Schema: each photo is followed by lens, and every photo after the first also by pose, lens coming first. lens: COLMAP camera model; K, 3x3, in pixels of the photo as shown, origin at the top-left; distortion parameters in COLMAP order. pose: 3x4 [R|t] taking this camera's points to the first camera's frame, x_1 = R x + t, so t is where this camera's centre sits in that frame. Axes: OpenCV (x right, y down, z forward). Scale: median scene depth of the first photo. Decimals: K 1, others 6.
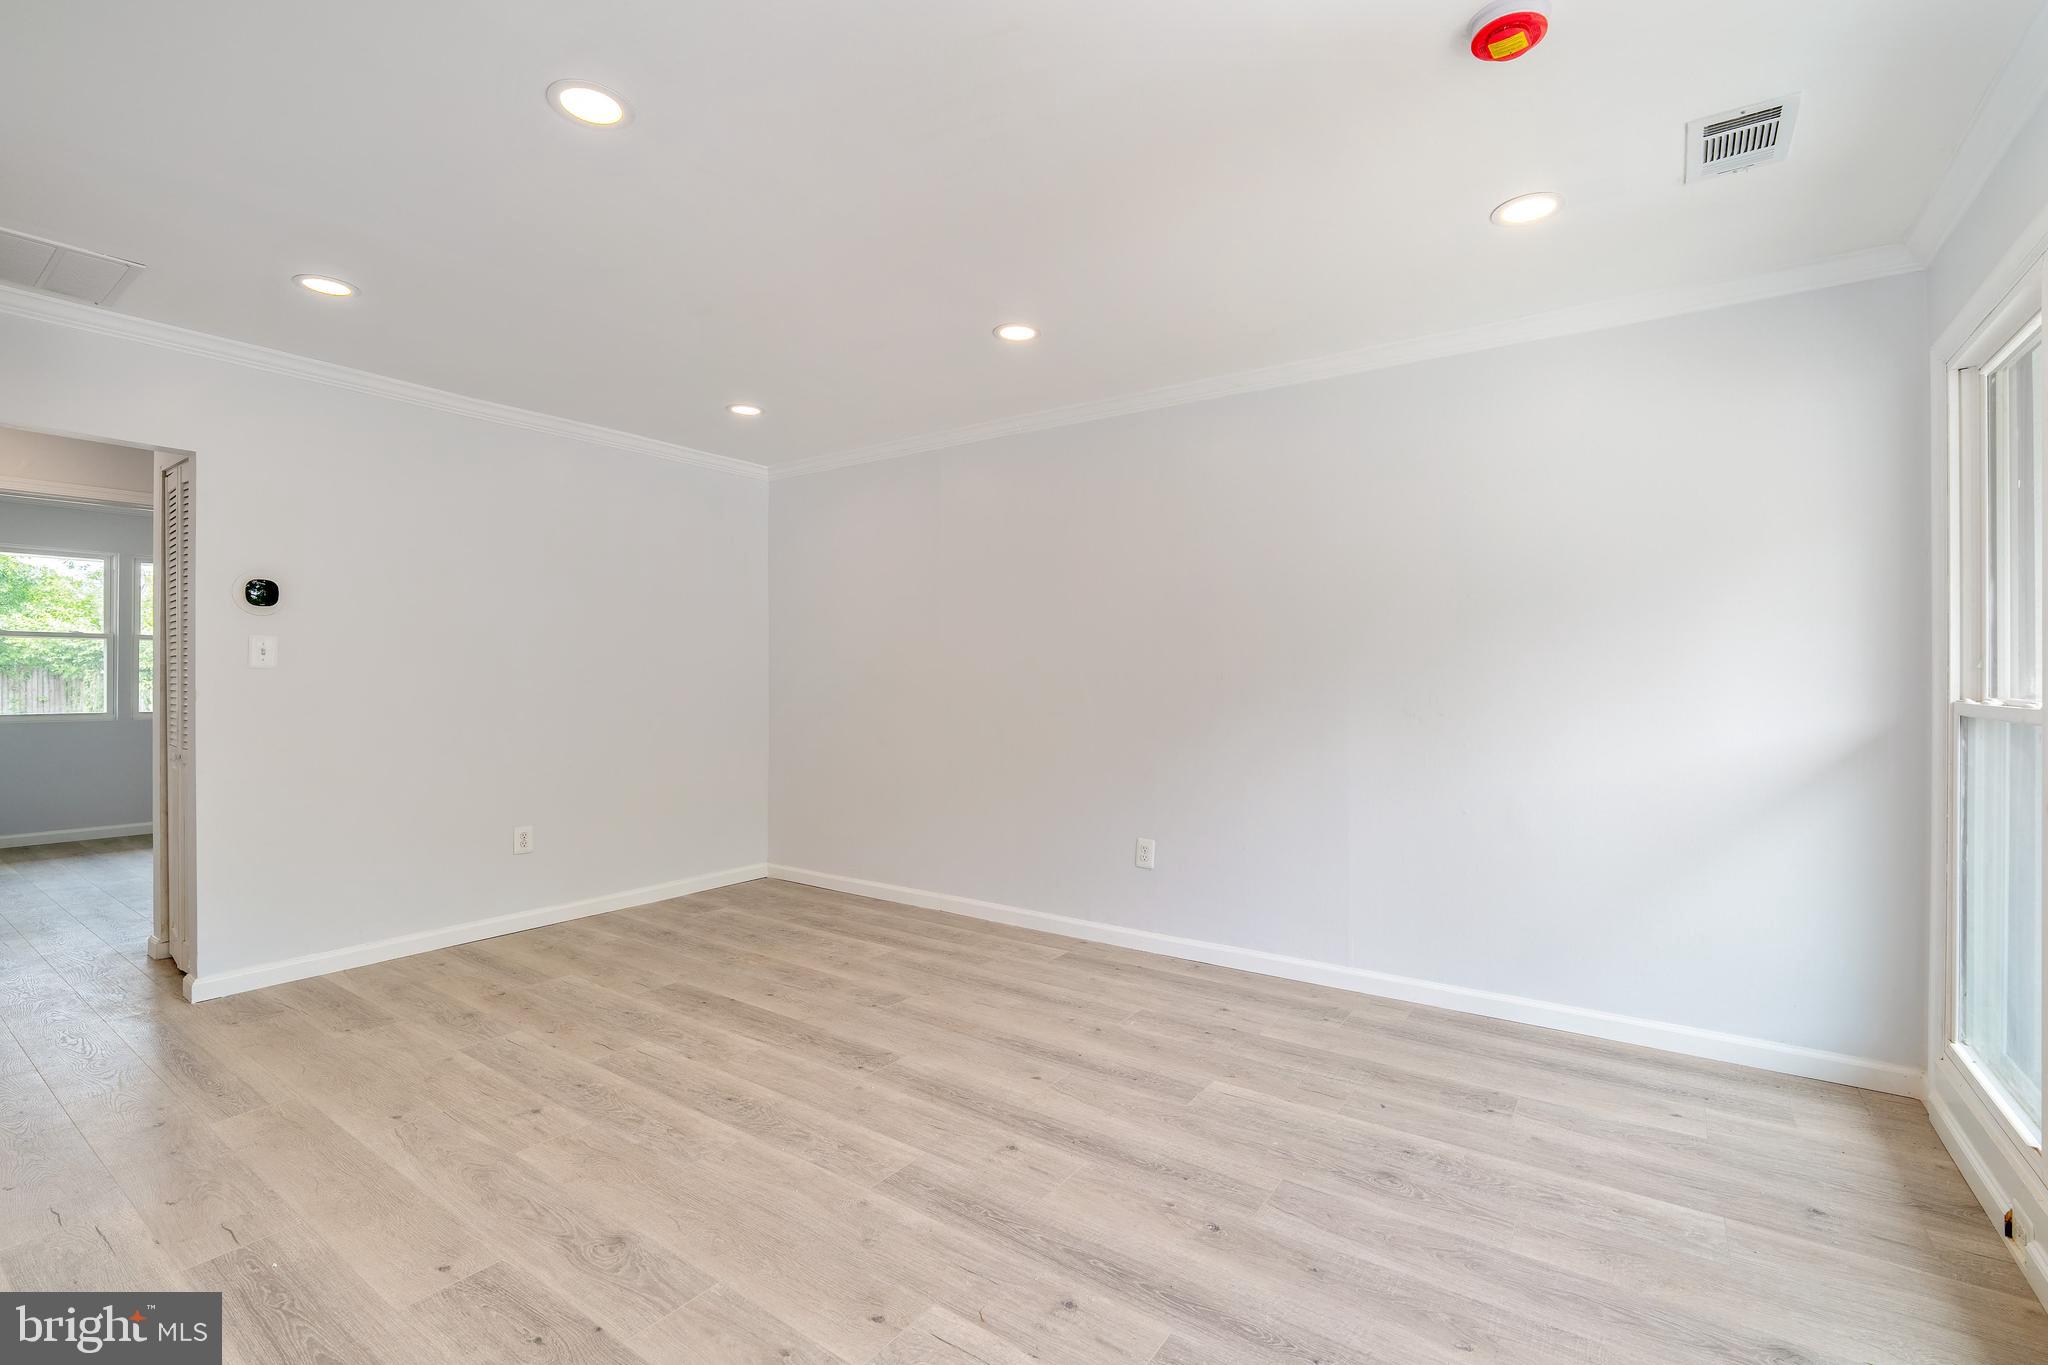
lens RADIAL K [[906.2, 0, 1024.0], [0, 906.2, 682.5], [0, 0, 1]] dist [-0.008065, 0.000679]
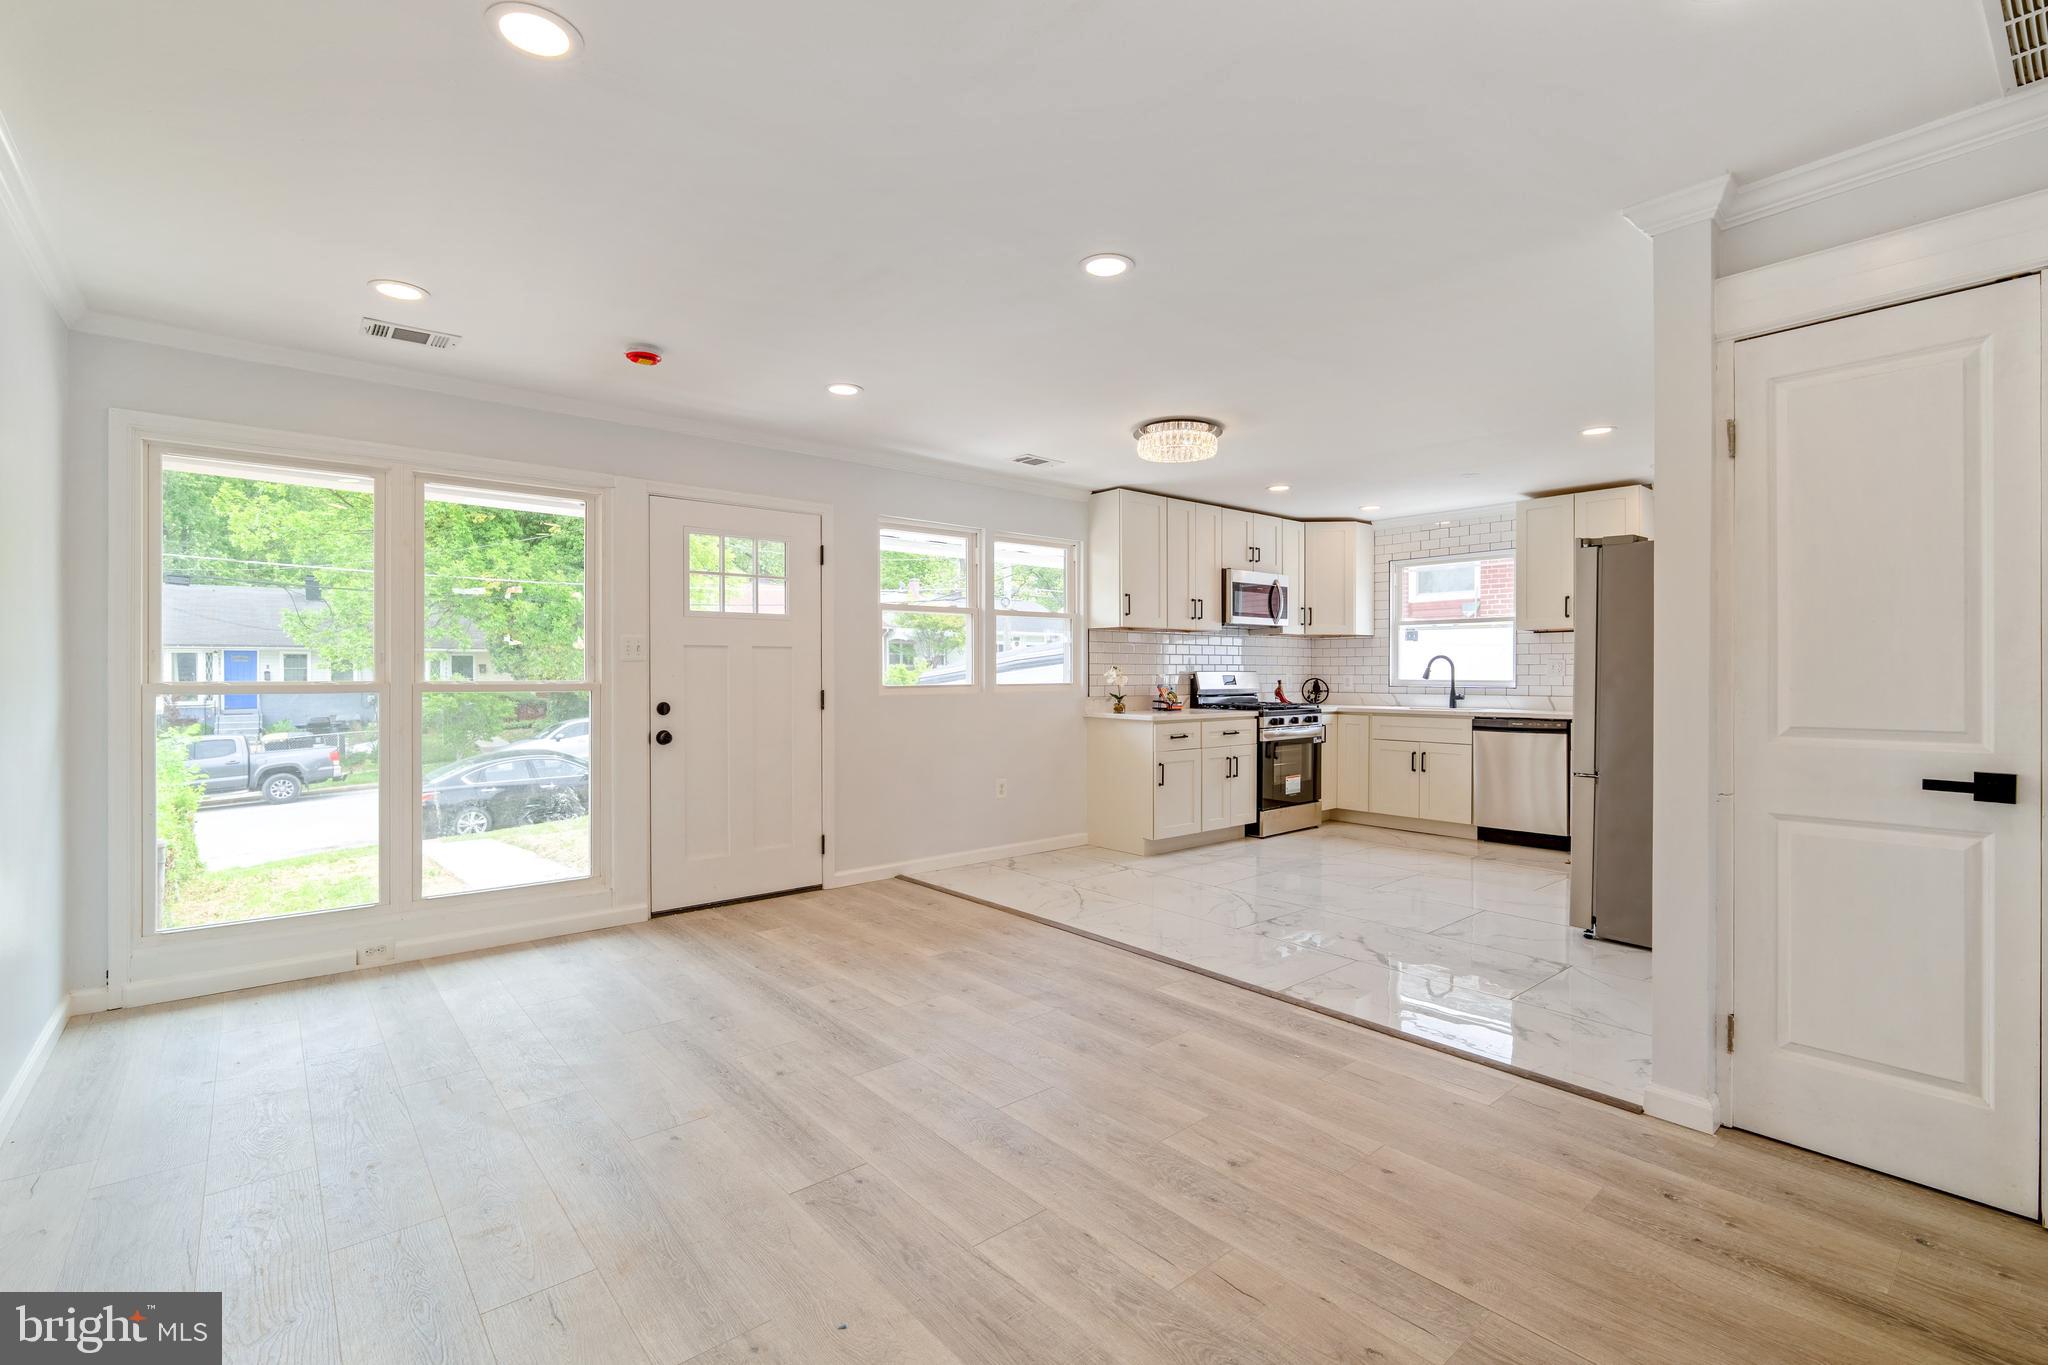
lens RADIAL K [[906.2, 0, 1024.0], [0, 906.2, 682.5], [0, 0, 1]] dist [-0.008065, 0.000679]
pose [[-0.968044, -0.004470, 0.250740, -0.449952], [-0.000921, 0.999898, 0.014273, -0.002938], [-0.250778, 0.013586, -0.967949, 1.516565]]
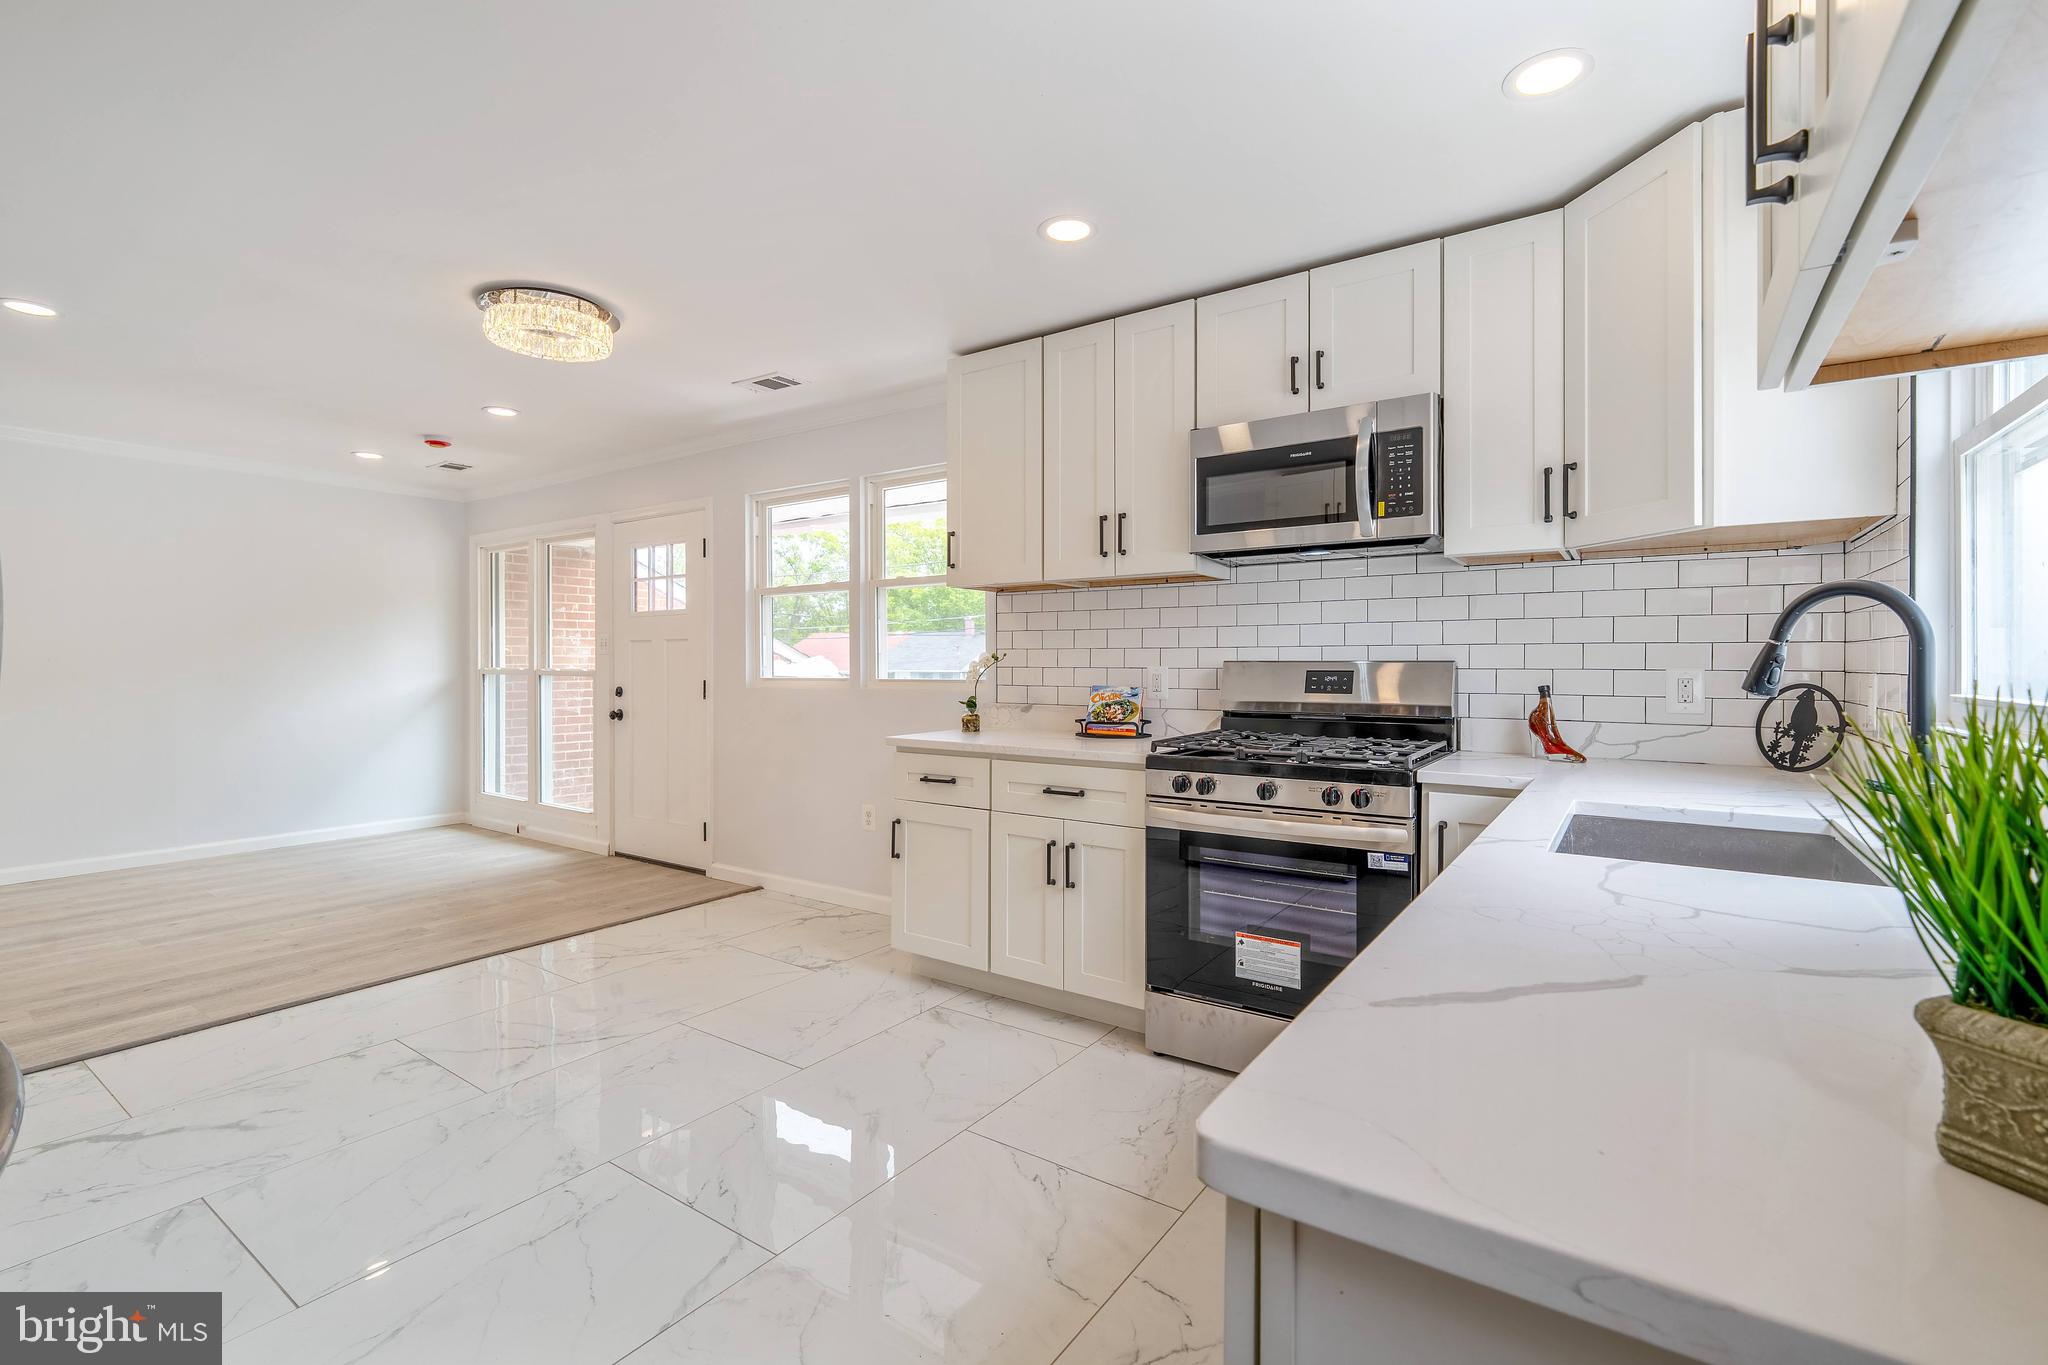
lens RADIAL K [[906.2, 0, 1024.0], [0, 906.2, 682.5], [0, 0, 1]] dist [-0.008065, 0.000679]
pose [[-0.009842, -0.024706, 0.999646, -1.334952], [0.003160, 0.999689, 0.024738, -0.000972], [-0.999947, 0.003402, -0.009760, -0.493846]]
